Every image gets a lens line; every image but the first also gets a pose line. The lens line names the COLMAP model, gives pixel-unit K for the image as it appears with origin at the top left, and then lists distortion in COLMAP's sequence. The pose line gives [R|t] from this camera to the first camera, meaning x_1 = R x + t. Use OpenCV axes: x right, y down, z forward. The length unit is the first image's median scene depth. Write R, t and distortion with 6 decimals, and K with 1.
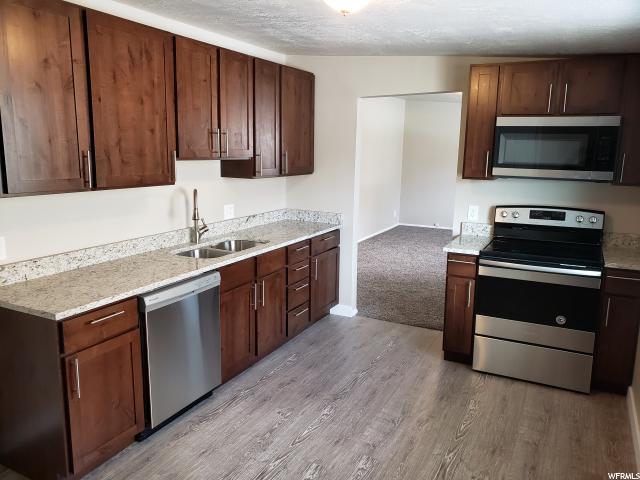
lens RADIAL K [[500.1, 0, 320.2], [0, 500.1, 243.4], [0, 0, 1]] dist [-0.002676, 0.013028]
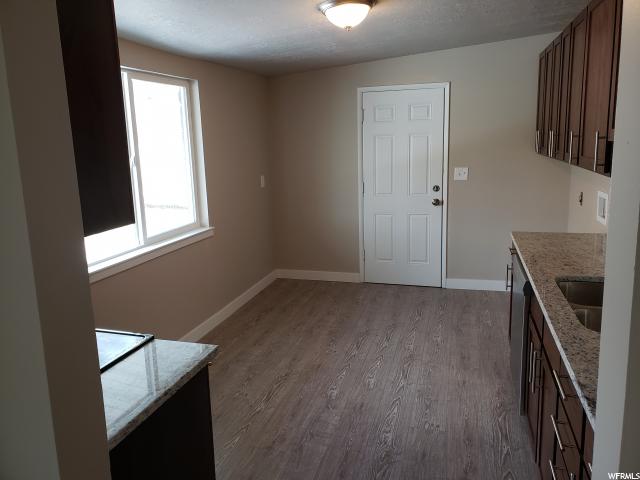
lens RADIAL K [[500.1, 0, 310.6], [0, 500.1, 230.8], [0, 0, 1]] dist [-0.002676, 0.013028]
pose [[-0.983548, 0.052200, -0.172940, 0.297594], [-0.013856, 0.932720, 0.360336, -0.328374], [0.180114, 0.356804, -0.916651, 1.767190]]
